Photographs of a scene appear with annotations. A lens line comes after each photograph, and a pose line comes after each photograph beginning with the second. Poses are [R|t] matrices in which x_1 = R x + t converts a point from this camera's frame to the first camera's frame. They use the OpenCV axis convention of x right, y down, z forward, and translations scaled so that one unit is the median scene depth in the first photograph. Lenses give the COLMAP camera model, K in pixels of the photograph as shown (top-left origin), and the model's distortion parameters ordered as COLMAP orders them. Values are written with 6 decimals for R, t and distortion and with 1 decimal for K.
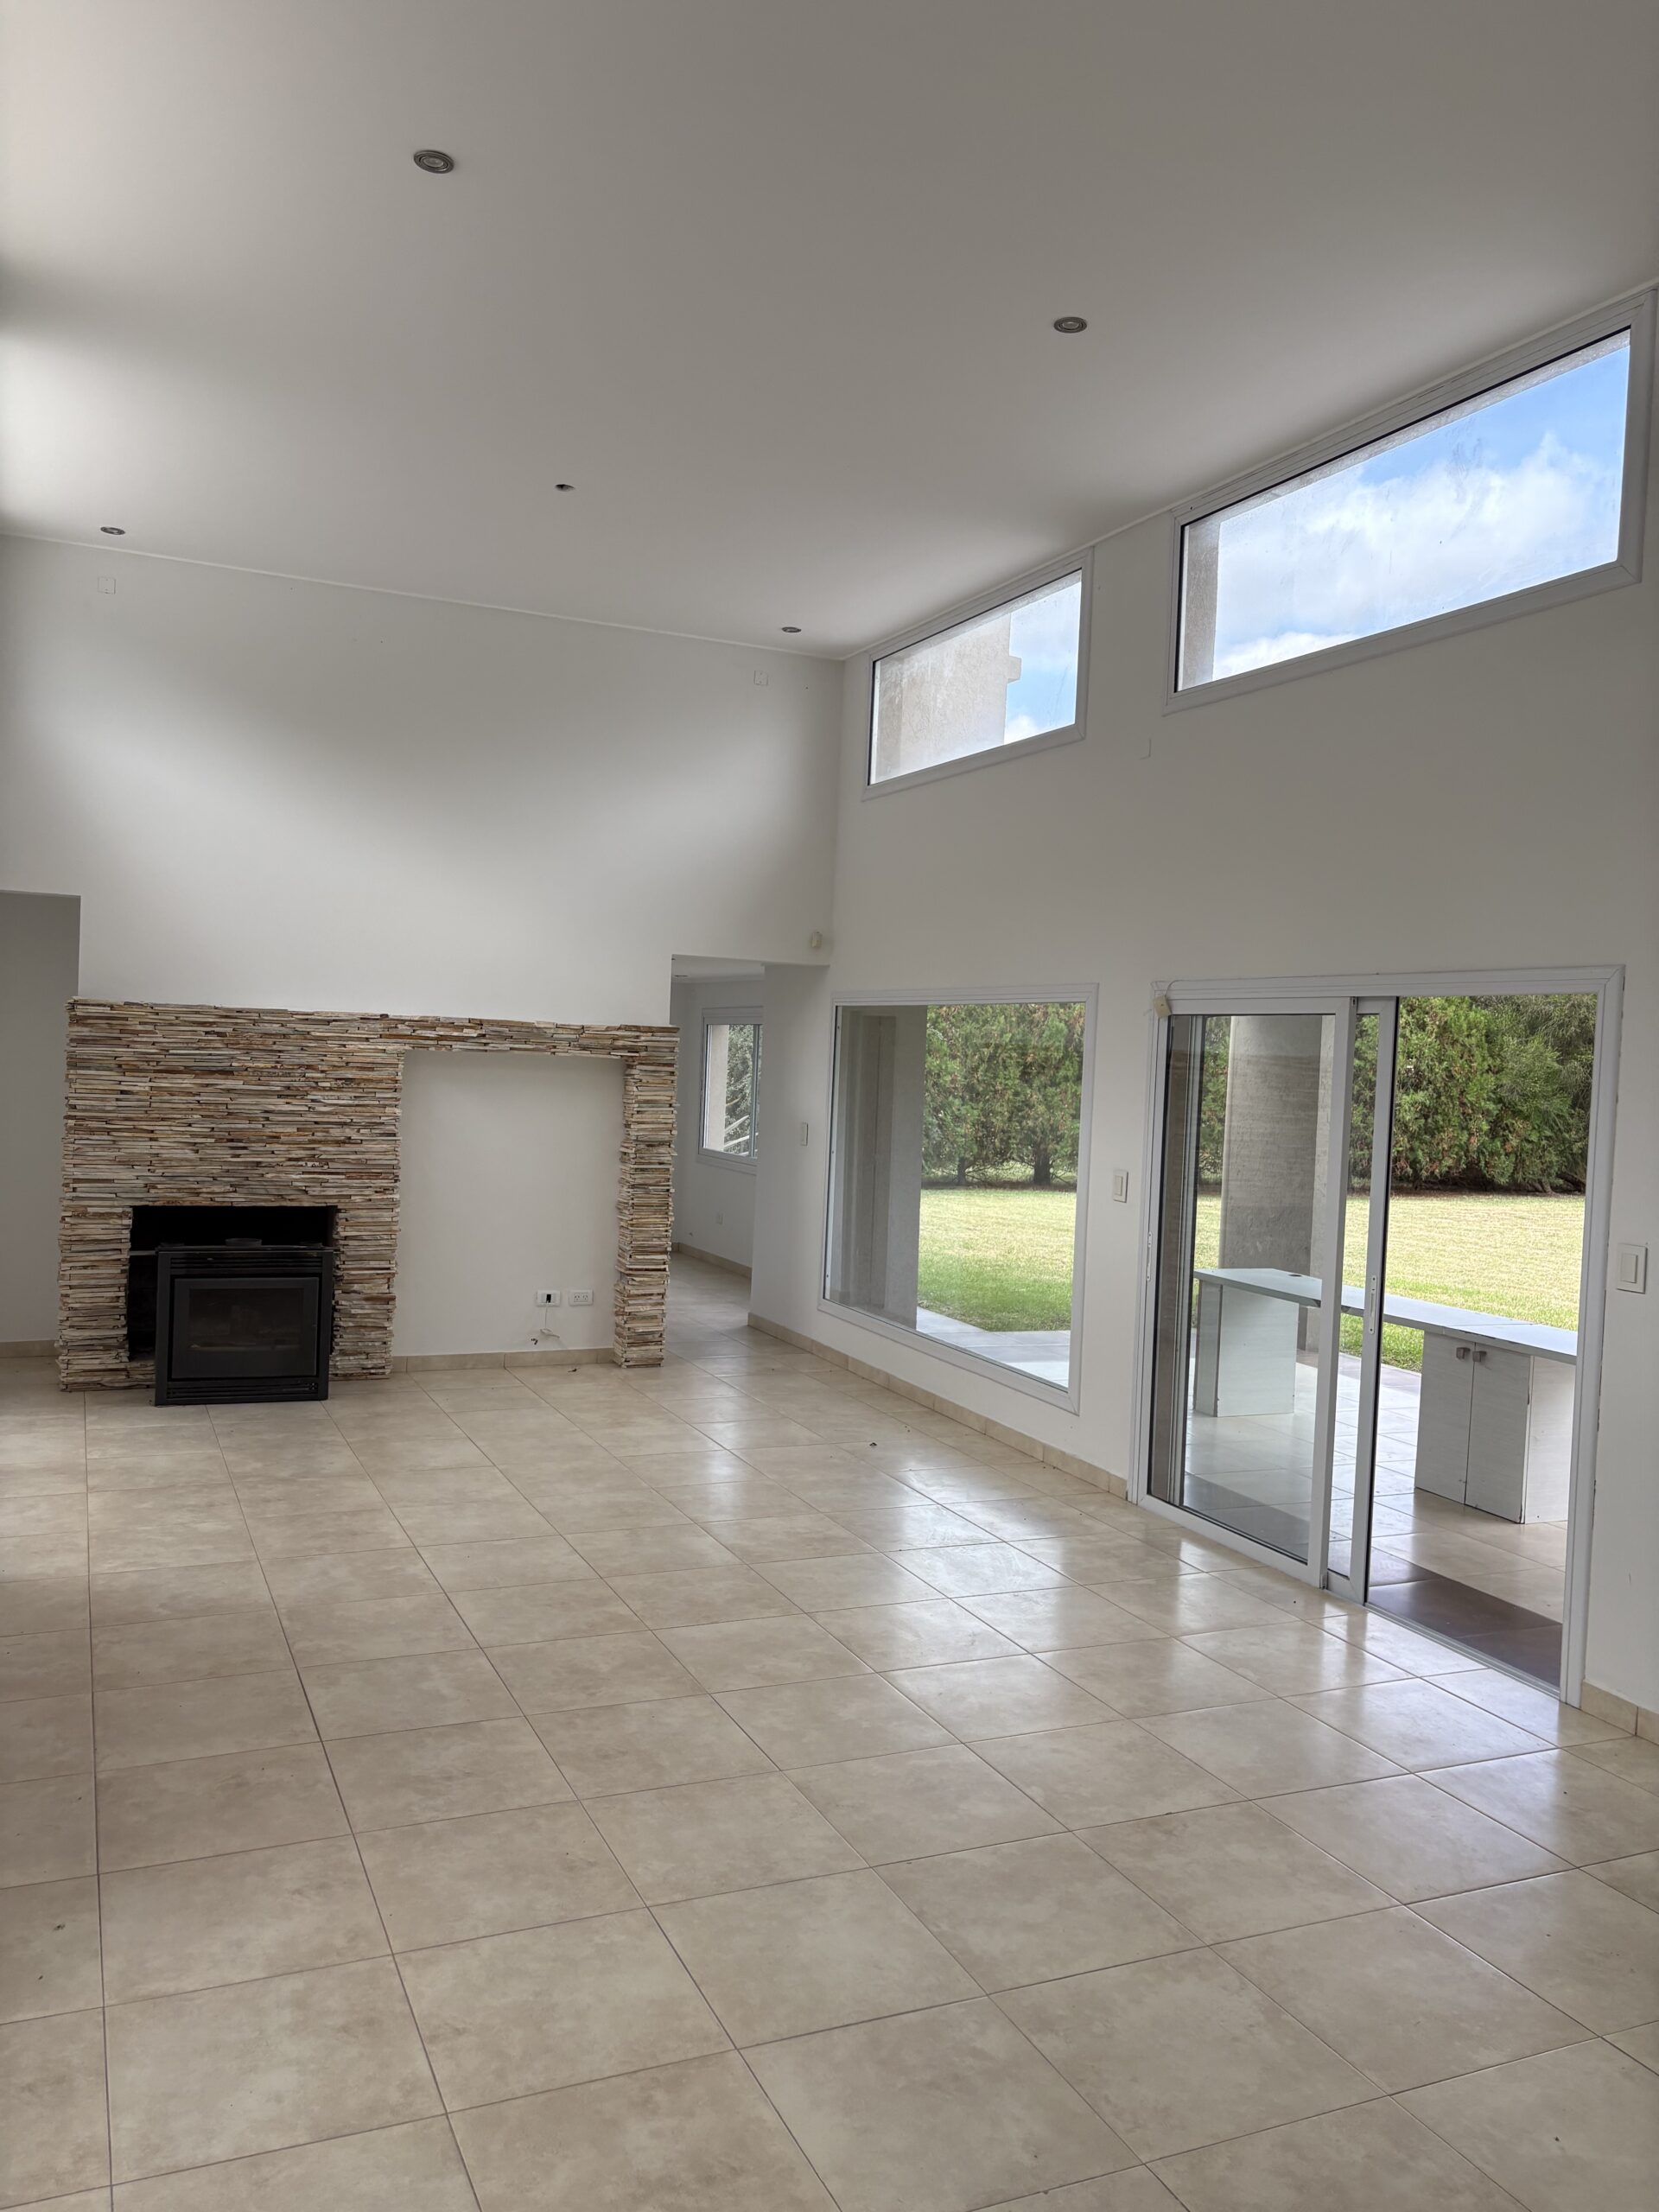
lens RADIAL K [[1669.0, 0, 825.3], [0, 1669.0, 1114.6], [0, 0, 1]] dist [0.082776, -0.087926]
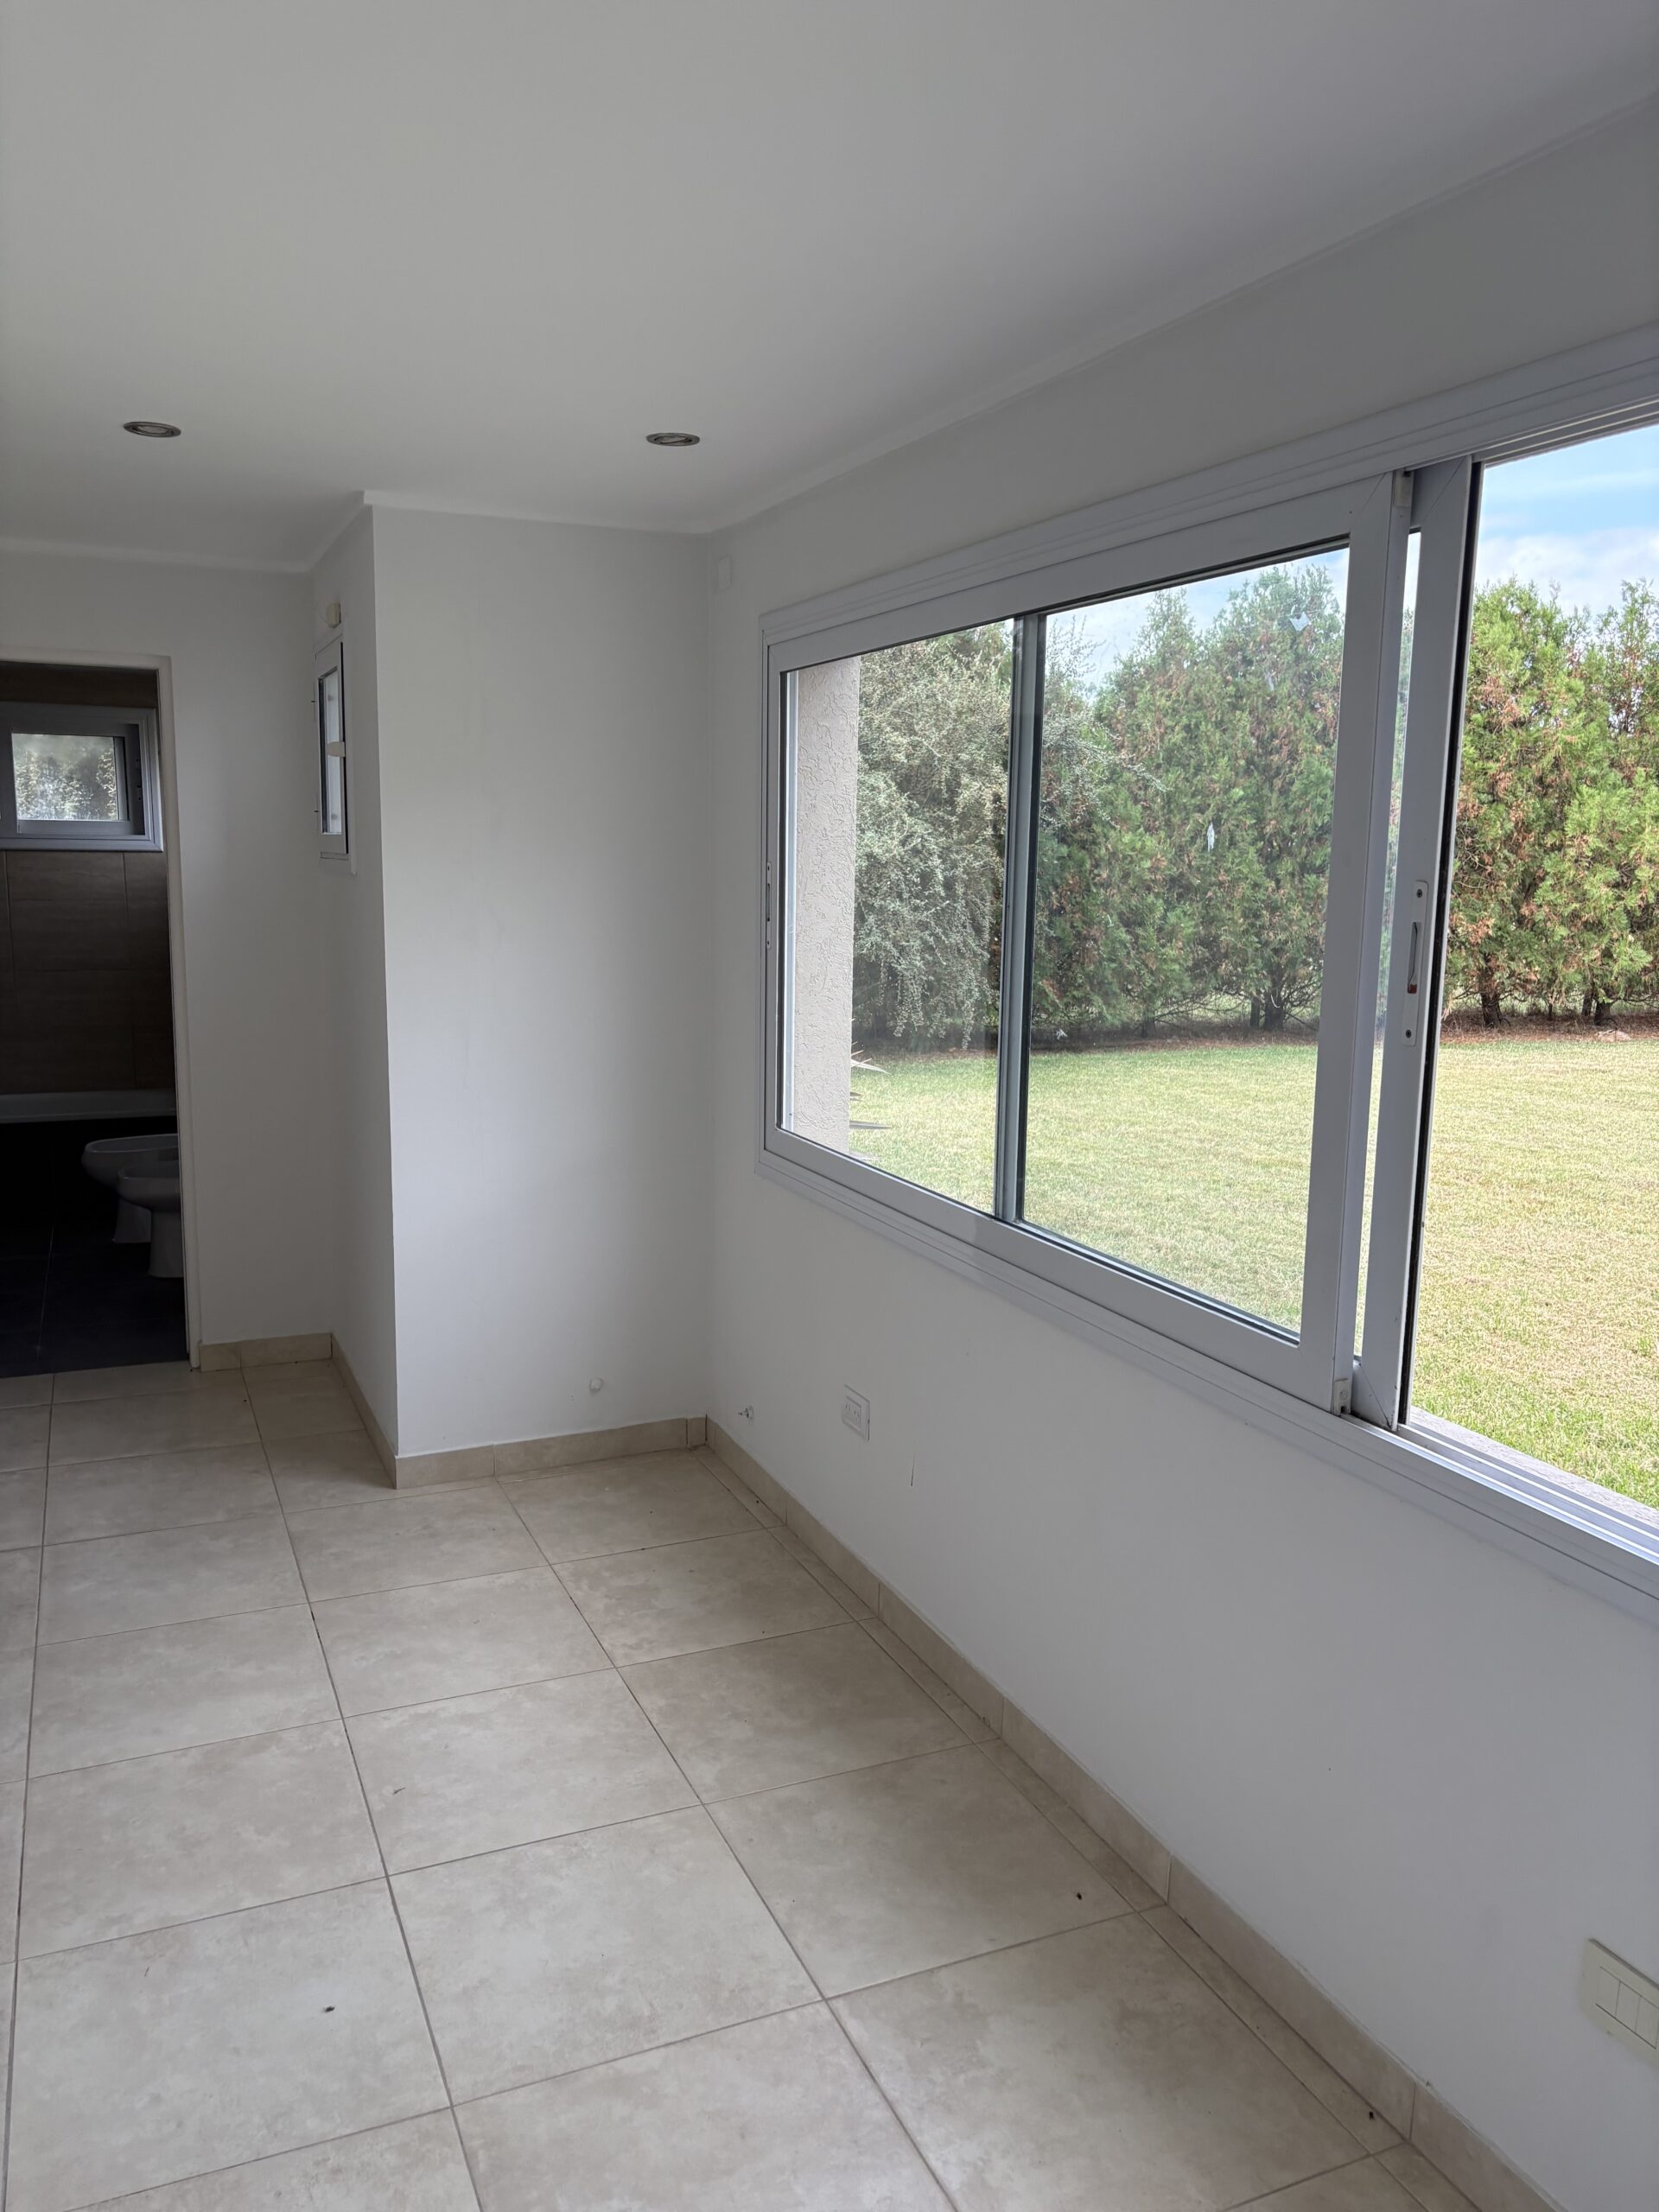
lens RADIAL K [[1669.0, 0, 825.3], [0, 1669.0, 1114.6], [0, 0, 1]] dist [0.082776, -0.087926]
pose [[0.999493, -0.025783, -0.018664, -0.031667], [0.027816, 0.992573, 0.118431, -0.007033], [0.015472, -0.118891, 0.992787, 0.384436]]
